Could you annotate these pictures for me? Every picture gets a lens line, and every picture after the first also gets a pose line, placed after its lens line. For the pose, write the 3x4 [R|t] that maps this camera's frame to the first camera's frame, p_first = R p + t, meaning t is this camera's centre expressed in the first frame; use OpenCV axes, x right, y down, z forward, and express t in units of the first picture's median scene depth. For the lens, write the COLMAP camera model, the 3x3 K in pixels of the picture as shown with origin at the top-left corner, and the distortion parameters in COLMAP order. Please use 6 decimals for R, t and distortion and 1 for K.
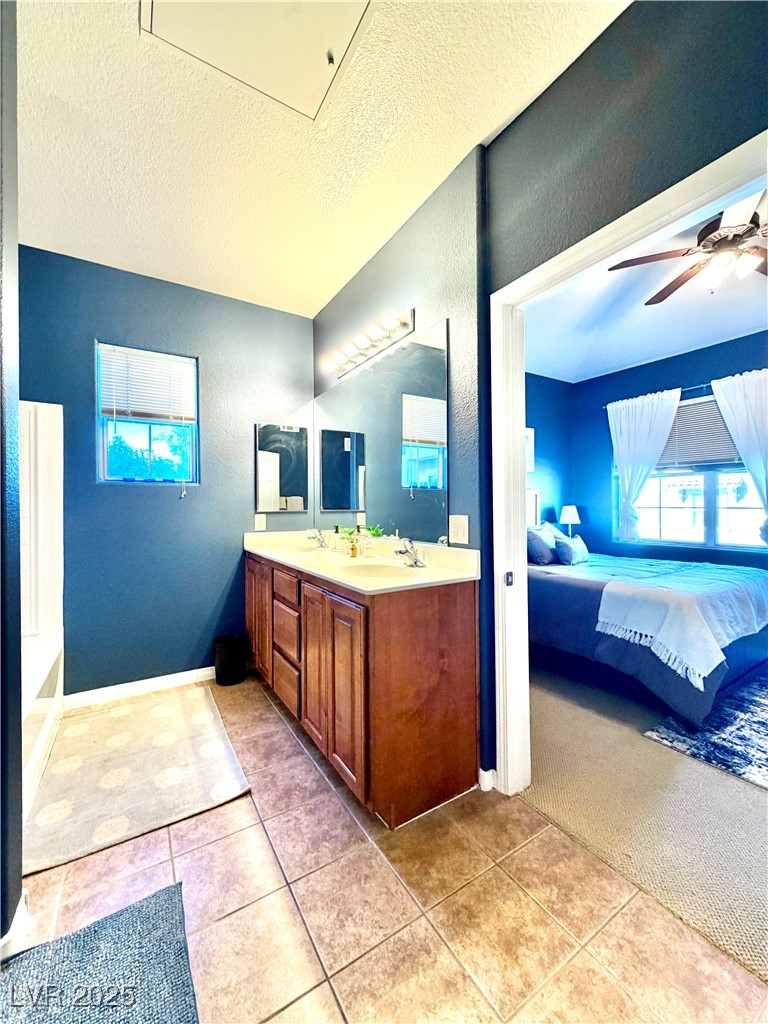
lens RADIAL K [[407.8, 0, 384.0], [0, 407.8, 512.0], [0, 0, 1]] dist [-0.000562, 0.000106]
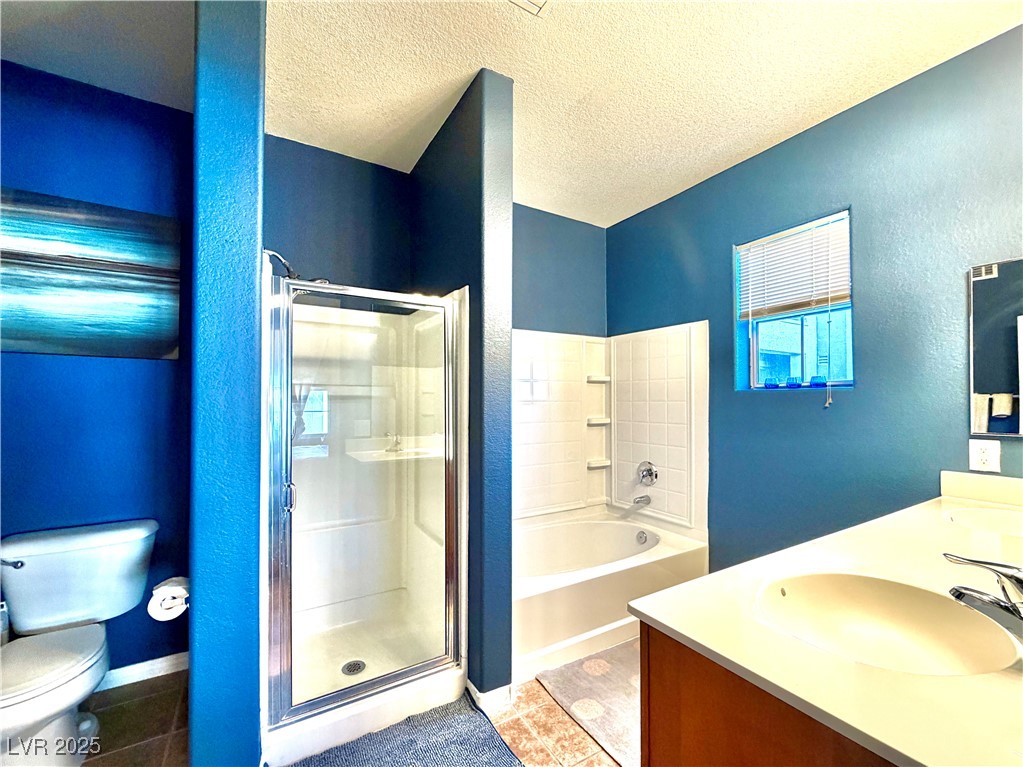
lens RADIAL K [[417.6, 0, 507.4], [0, 417.6, 399.8], [0, 0, 1]] dist [-0.001550, -0.000030]
pose [[-0.017029, 0.006505, -0.999834, 0.271788], [-0.014303, 0.999875, 0.006749, -0.046376], [0.999753, 0.014416, -0.016934, 0.441777]]
